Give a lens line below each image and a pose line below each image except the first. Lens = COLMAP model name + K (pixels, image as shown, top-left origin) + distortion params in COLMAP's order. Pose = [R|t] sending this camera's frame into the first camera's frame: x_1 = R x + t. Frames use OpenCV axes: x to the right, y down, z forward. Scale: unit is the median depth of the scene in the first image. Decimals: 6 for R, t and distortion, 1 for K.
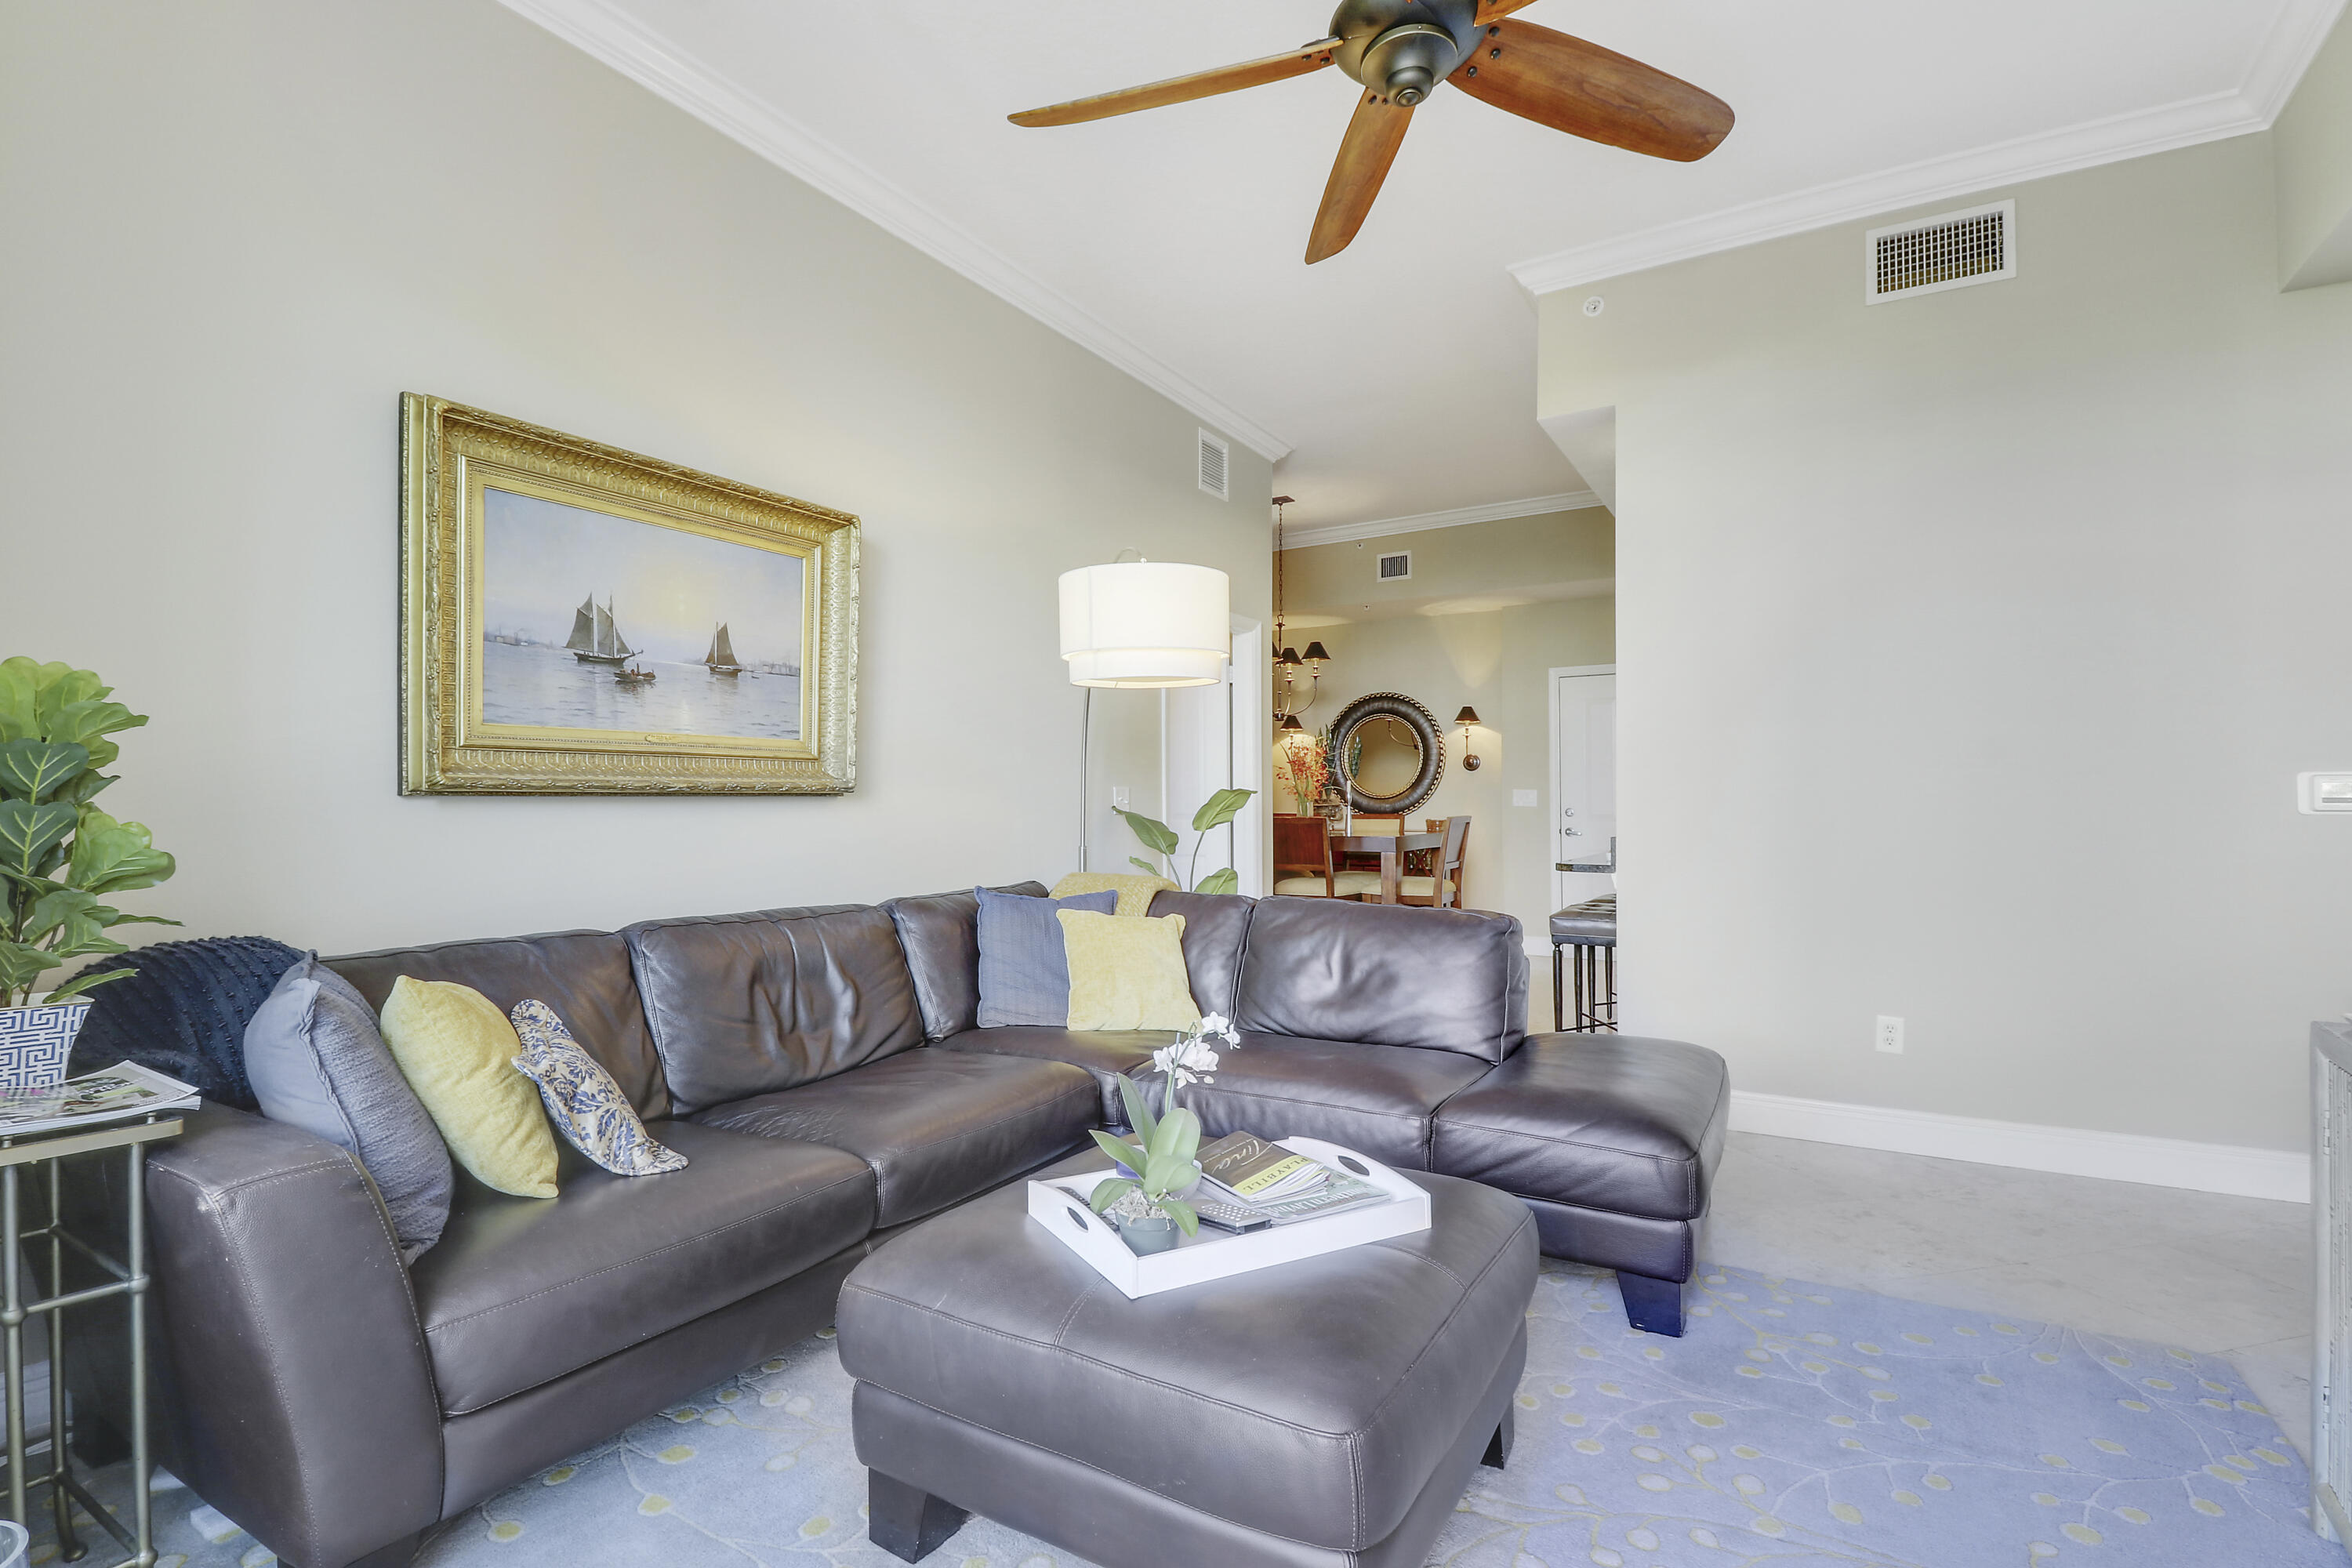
lens RADIAL K [[1134.5, 0, 1184.3], [0, 1134.5, 790.0], [0, 0, 1]] dist [-0.014879, -0.007605]
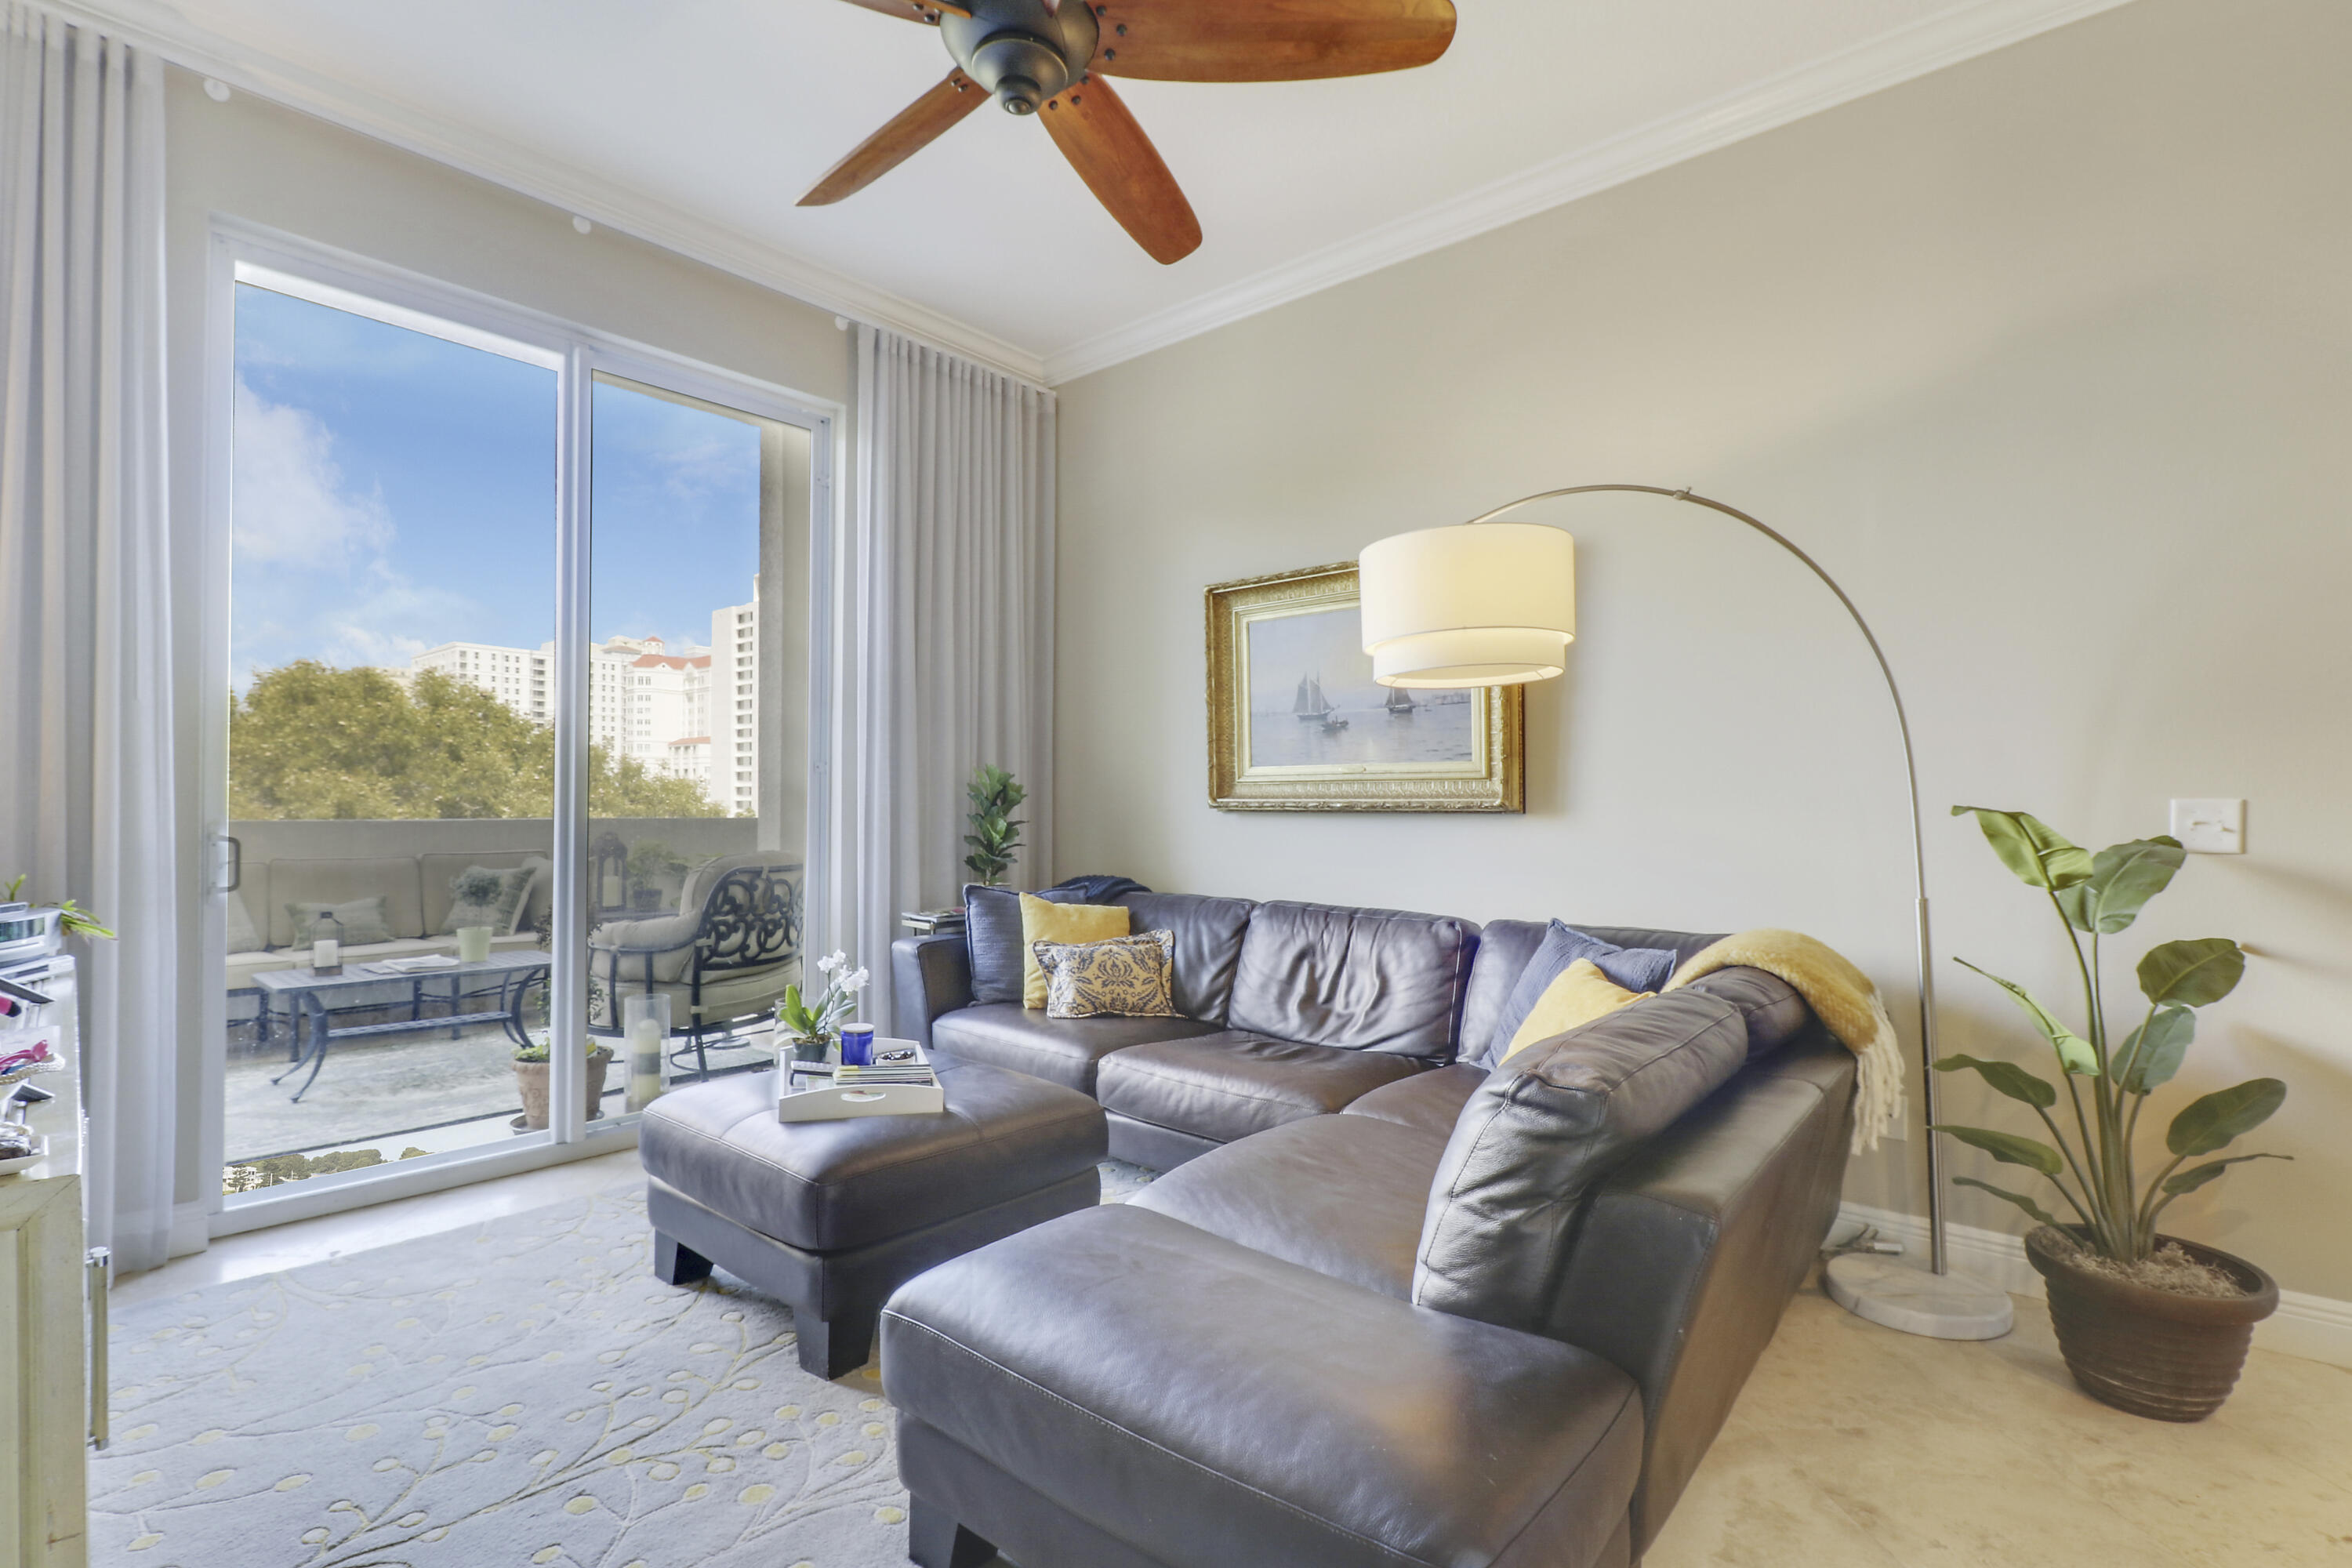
lens RADIAL K [[1116.3, 0, 1186.3], [0, 1116.3, 792.4], [0, 0, 1]] dist [-0.016637, -0.001937]
pose [[-0.158213, -0.008633, -0.987367, 0.308257], [0.007747, 0.999920, -0.009984, -0.002652], [0.987375, -0.009228, -0.158134, 0.366625]]
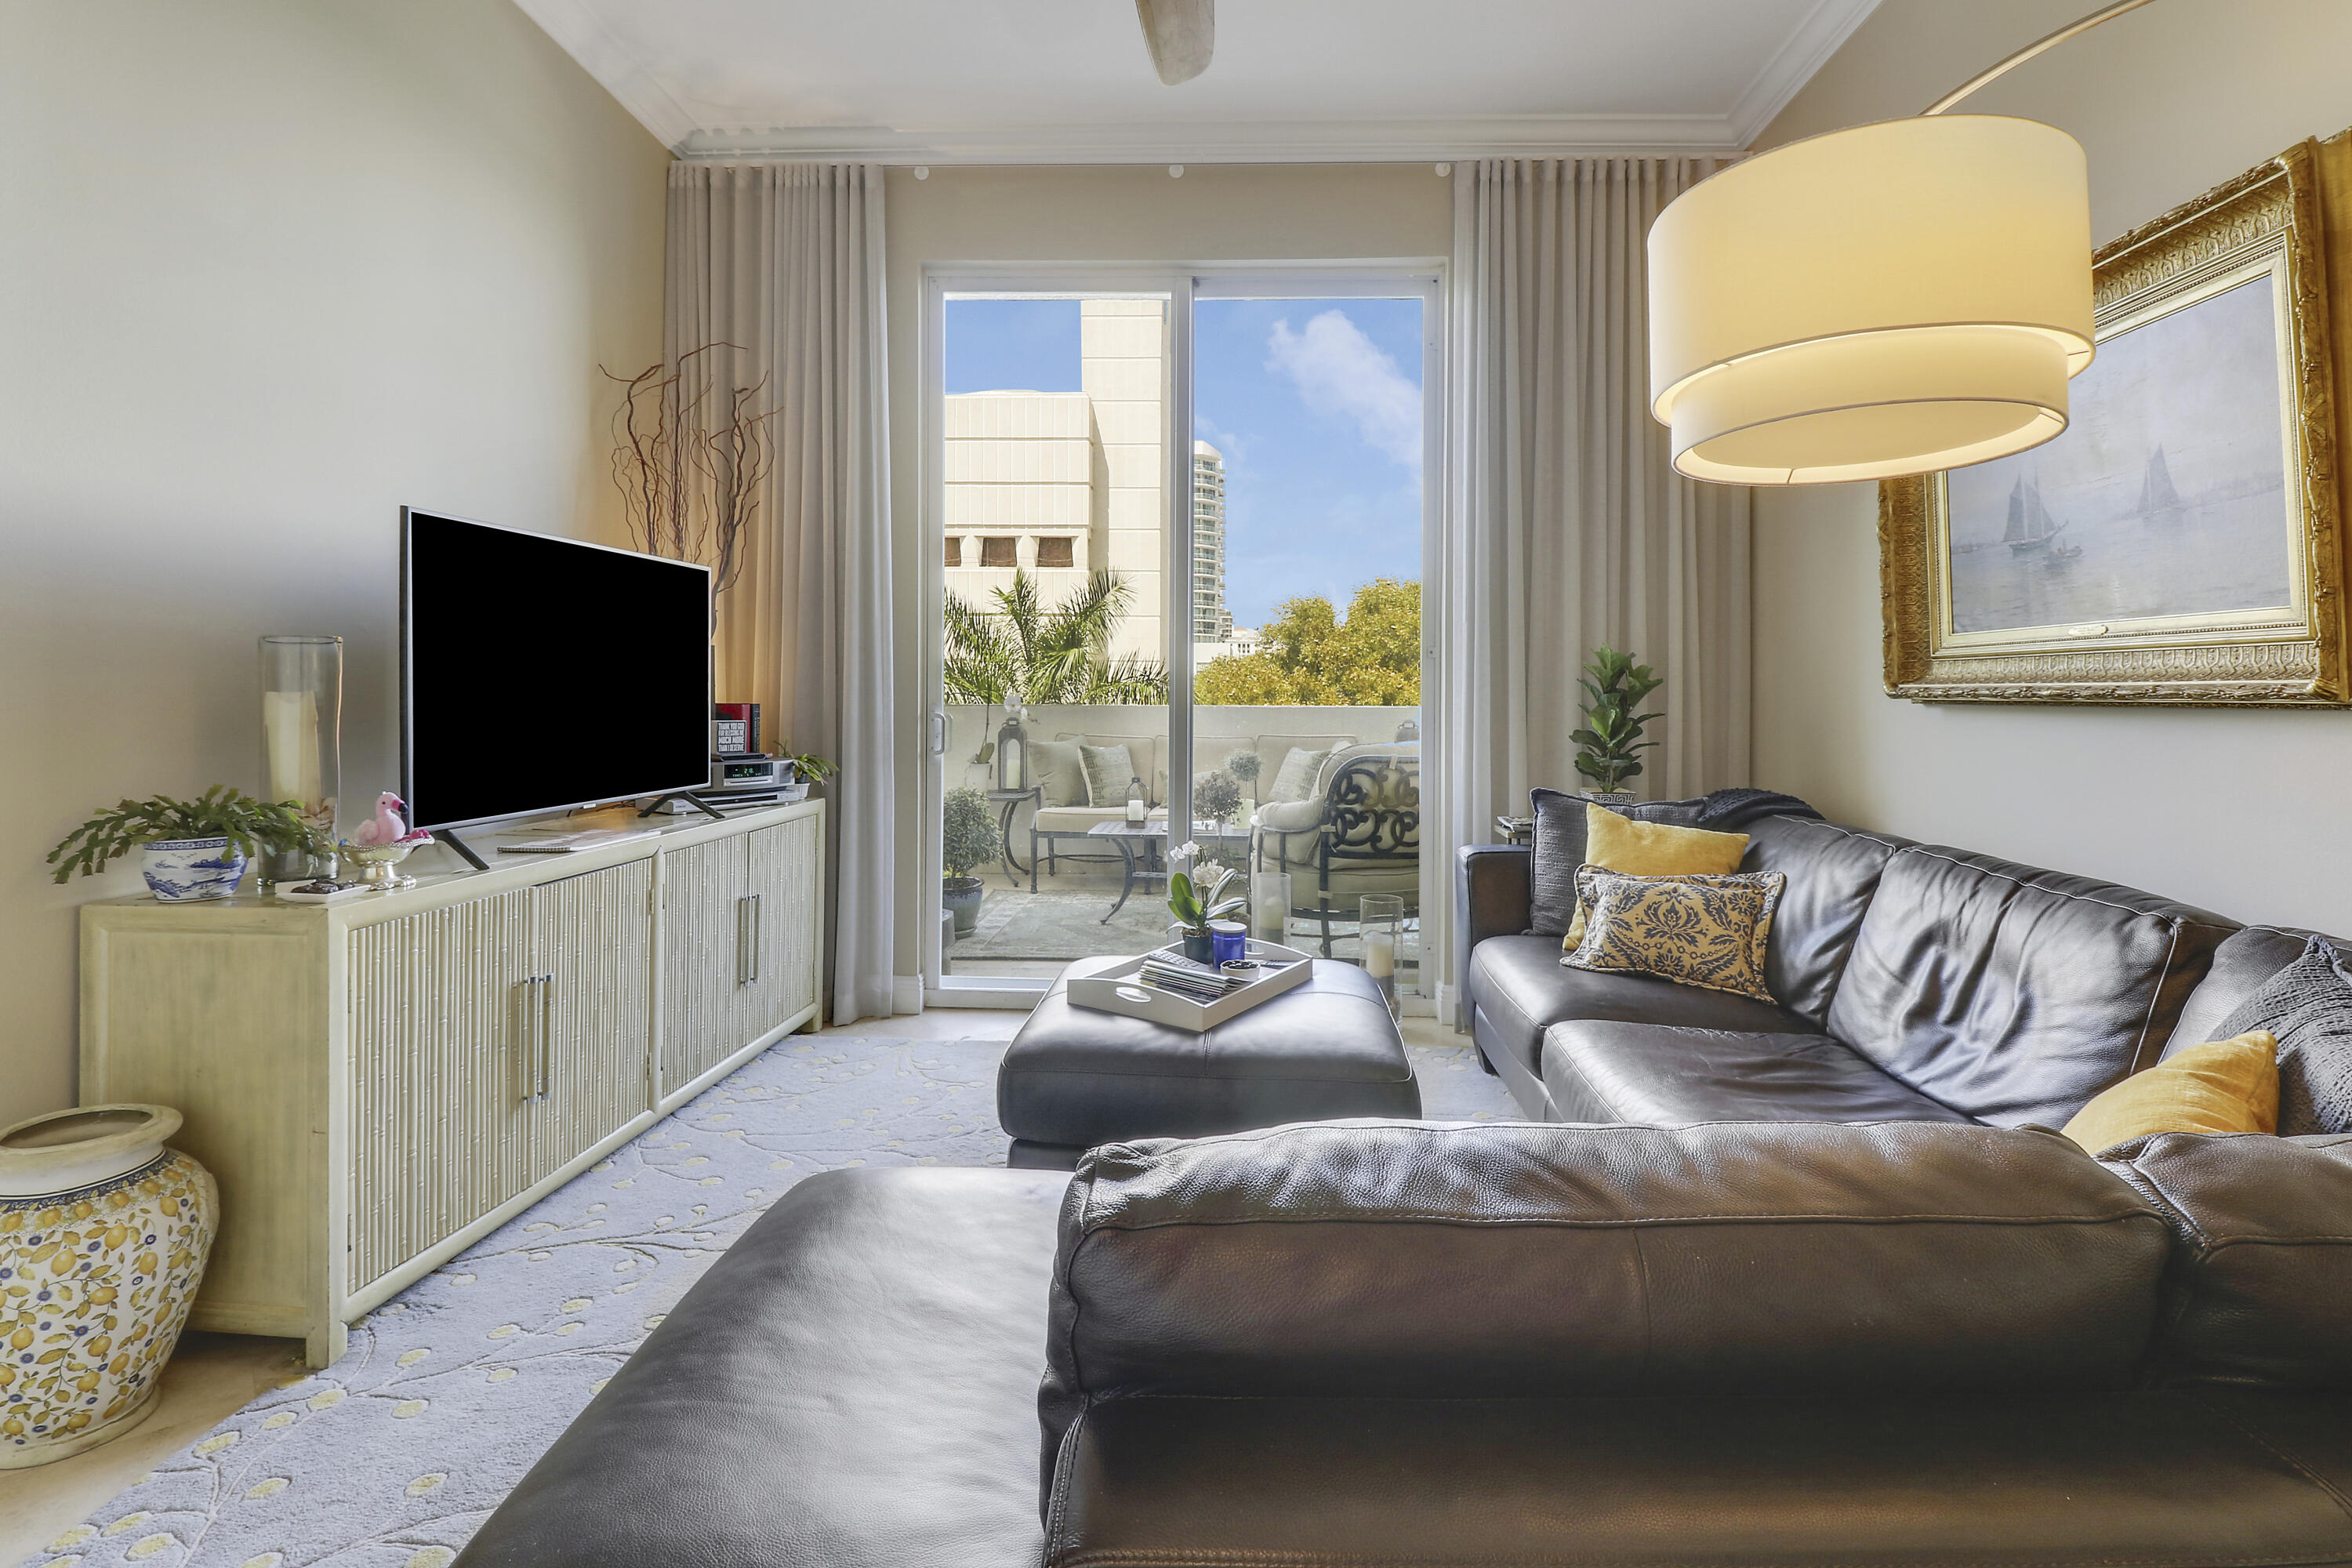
lens RADIAL K [[1116.3, 0, 1208.9], [0, 1116.3, 701.8], [0, 0, 1]] dist [-0.016637, -0.001937]
pose [[-0.872823, 0.004749, -0.488013, 0.147765], [0.005471, 0.999985, -0.000053, -0.000511], [0.488006, -0.002716, -0.872836, 0.490305]]
